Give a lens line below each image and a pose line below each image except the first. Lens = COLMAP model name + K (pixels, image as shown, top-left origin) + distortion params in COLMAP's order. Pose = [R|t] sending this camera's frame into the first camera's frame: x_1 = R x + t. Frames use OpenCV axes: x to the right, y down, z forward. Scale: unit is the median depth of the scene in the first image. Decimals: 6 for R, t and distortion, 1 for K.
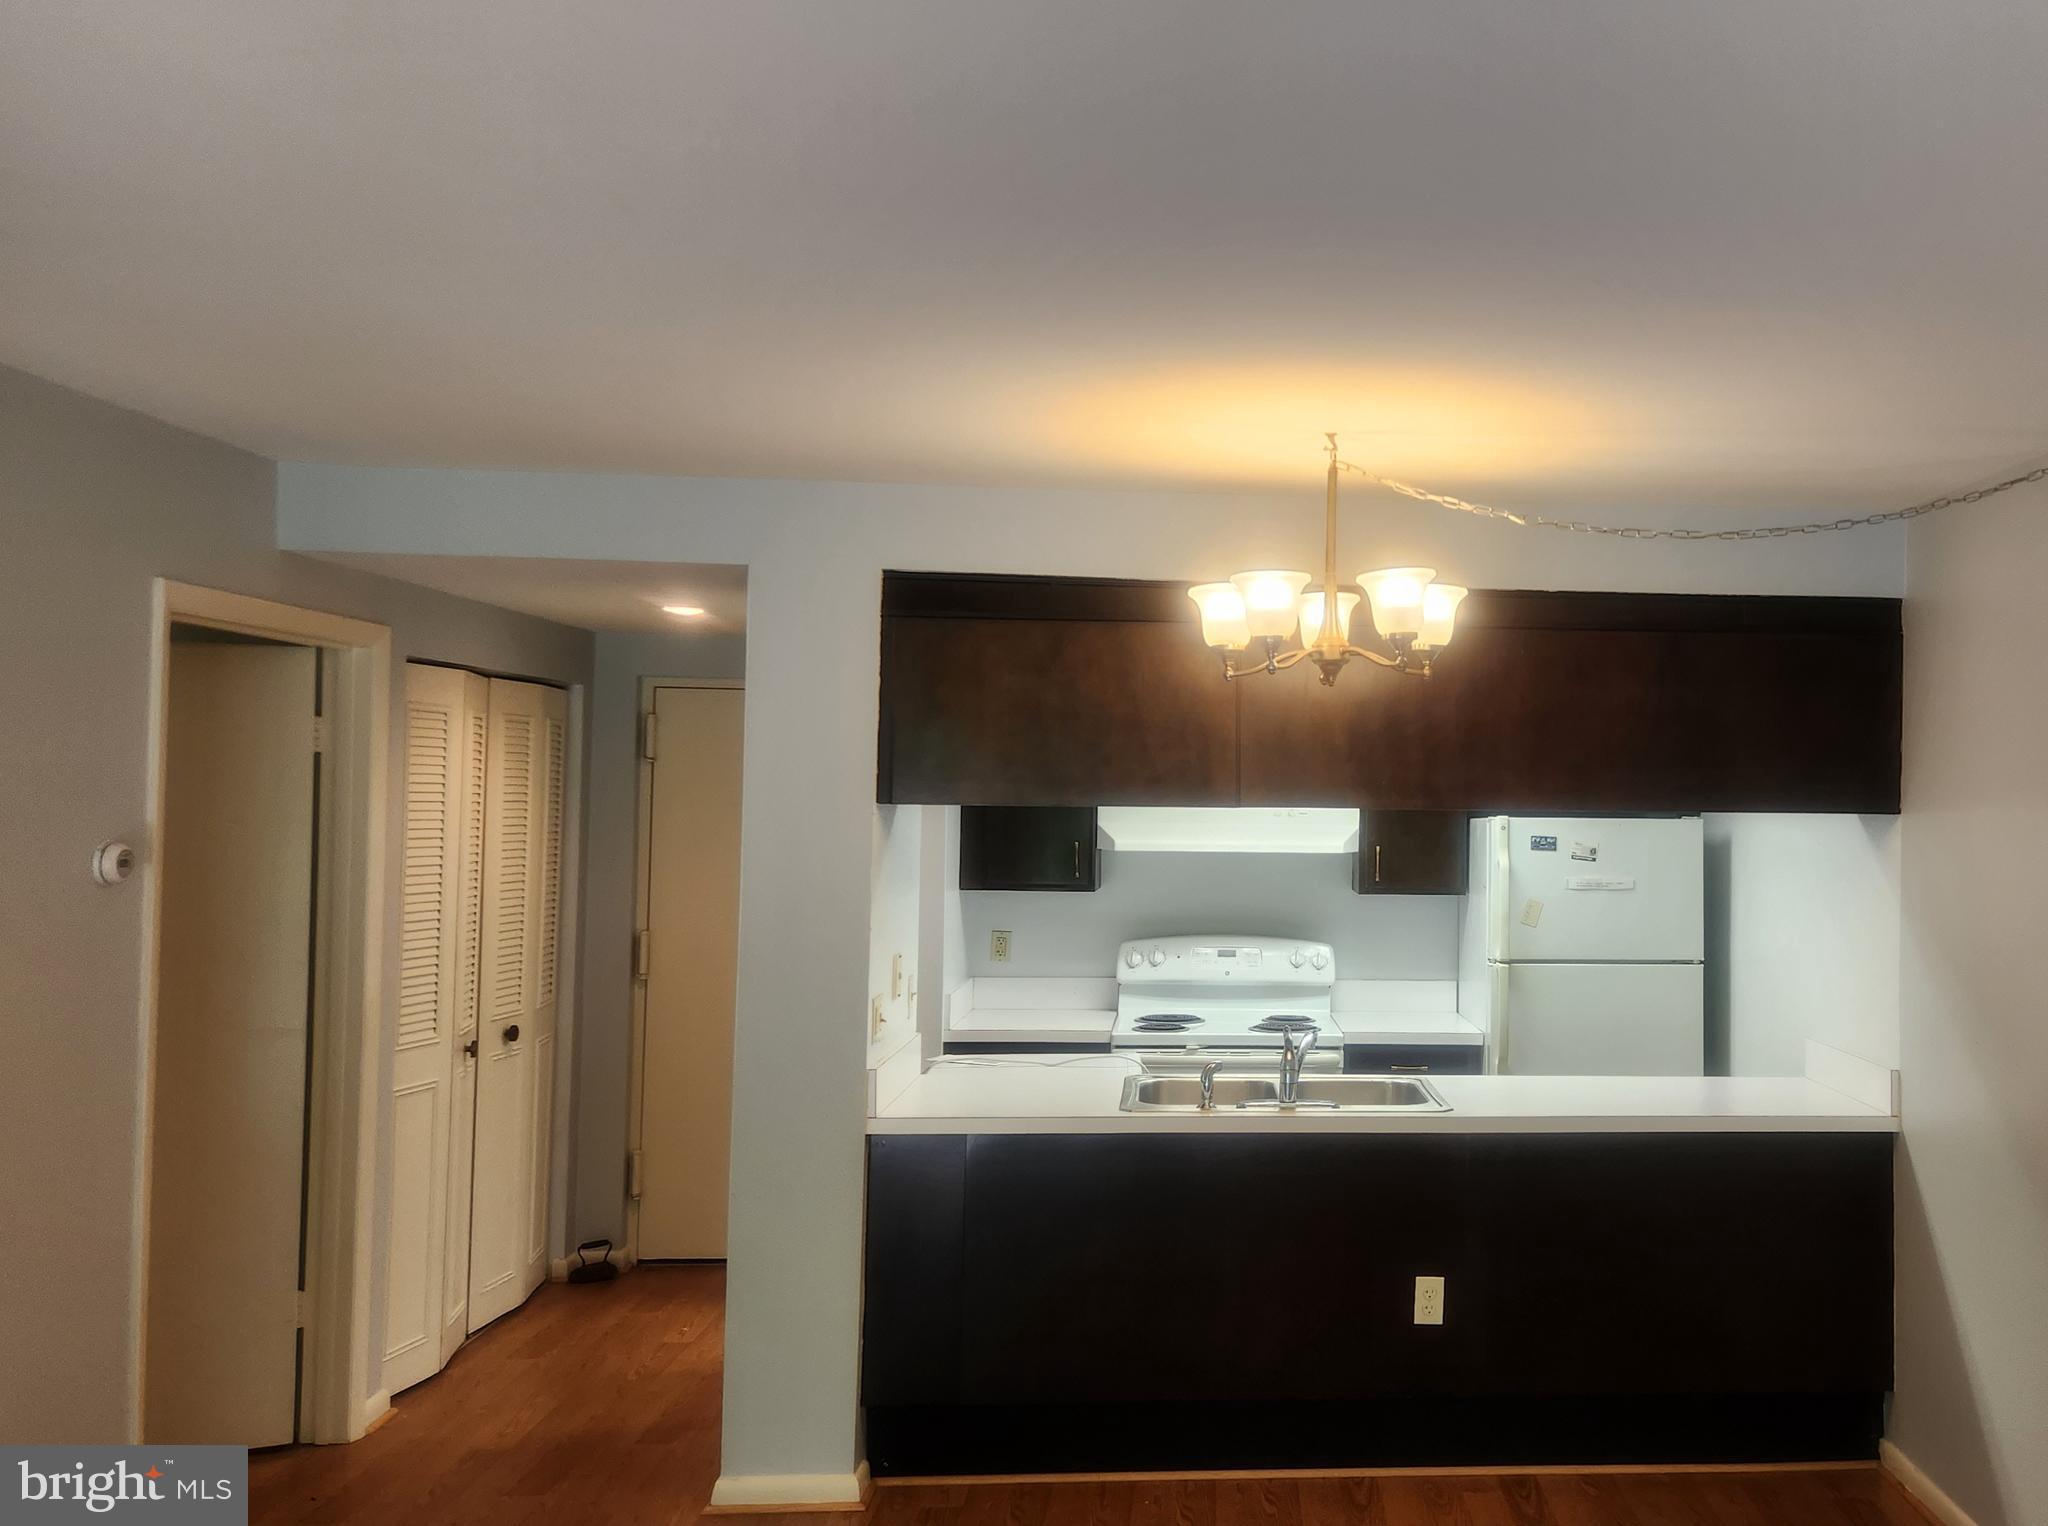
lens RADIAL K [[1829.3, 0, 1024.0], [0, 1829.3, 763.0], [0, 0, 1]] dist [0.086609, -0.000609]
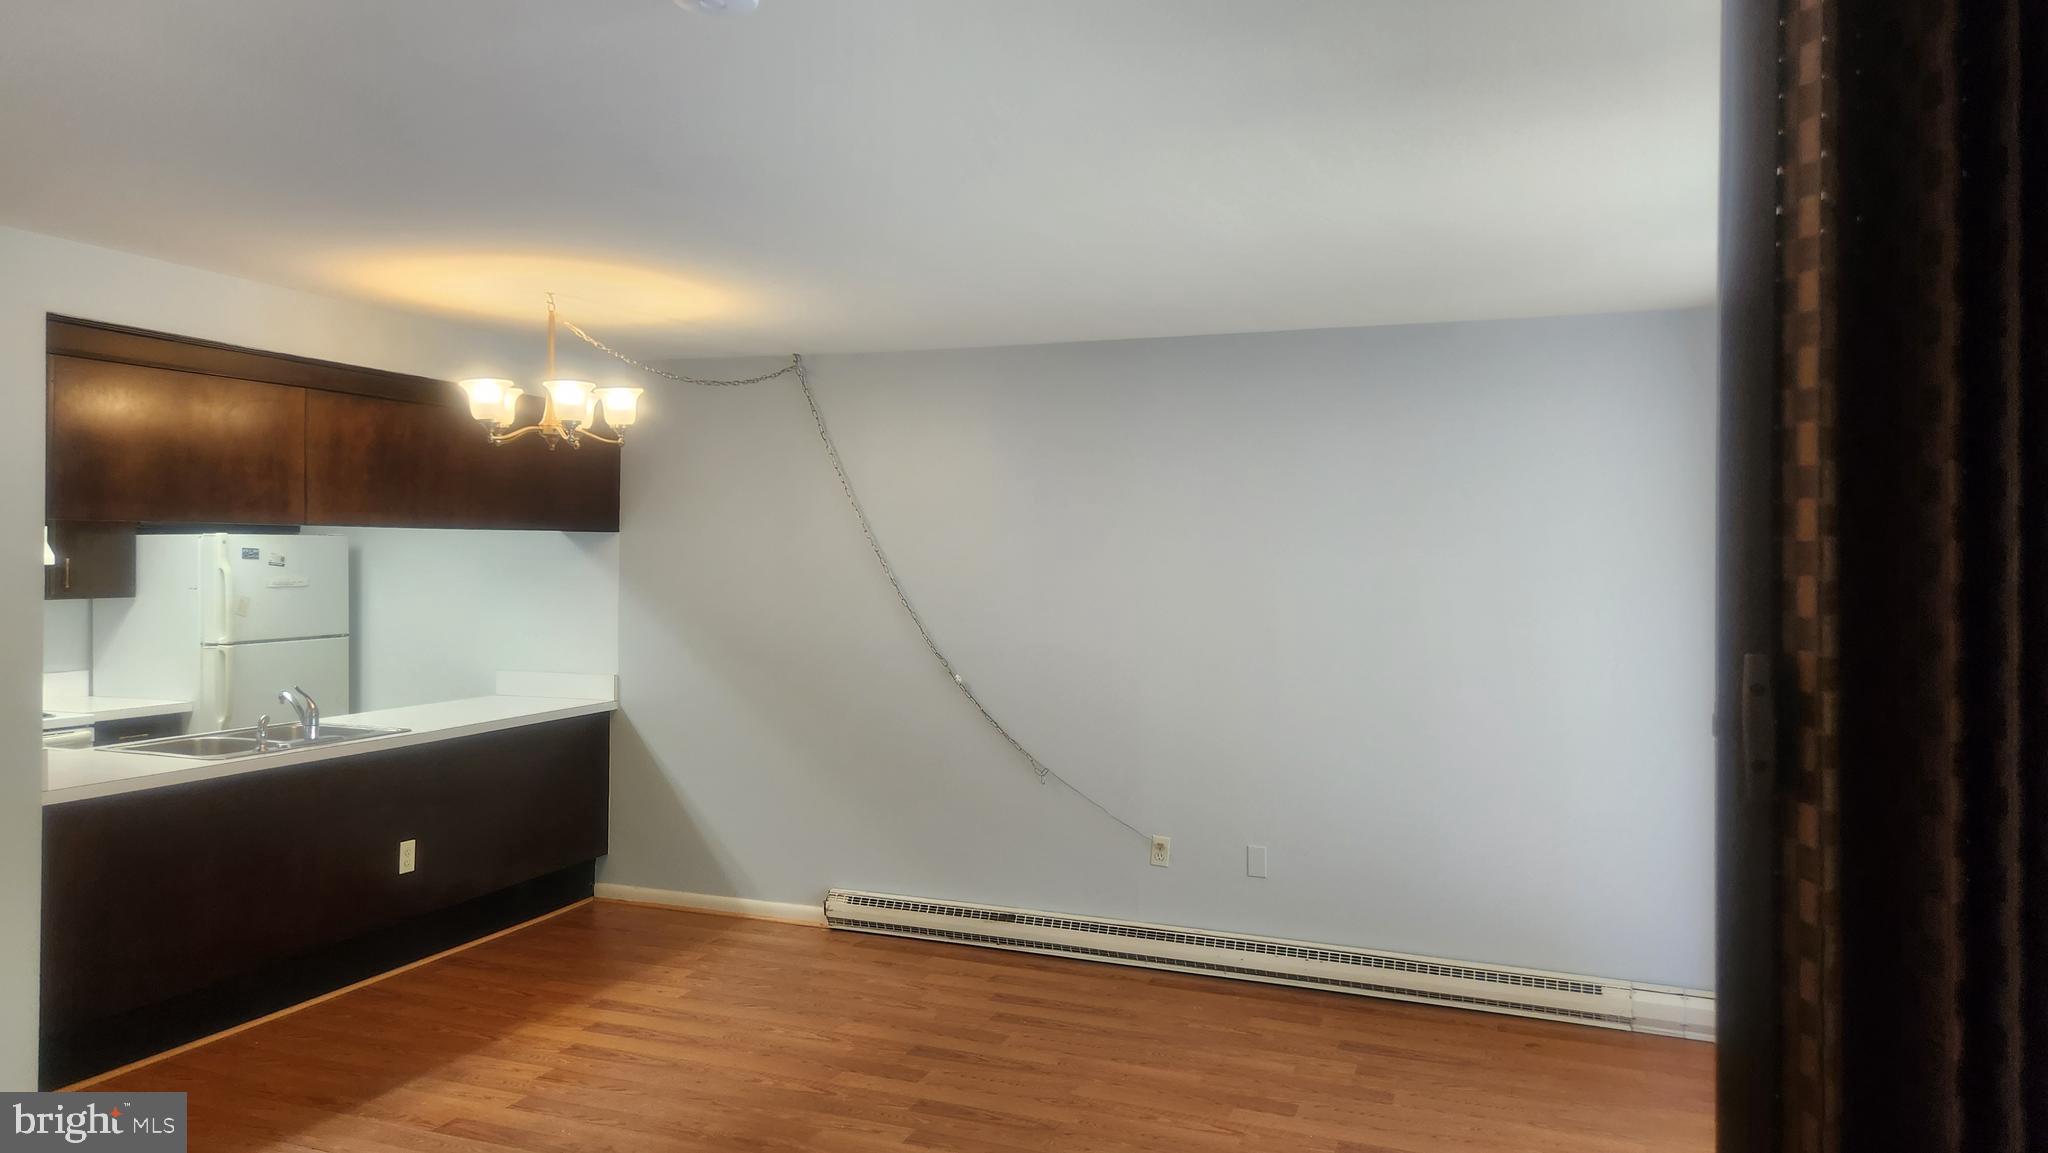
lens RADIAL K [[1401.1, 0, 1024.0], [0, 1401.1, 576.5], [0, 0, 1]] dist [0.091793, -0.000900]
pose [[0.464628, -0.023998, 0.885181, -0.384069], [-0.025515, 0.998855, 0.040473, 0.003807], [-0.885138, -0.041390, 0.463484, 0.024125]]
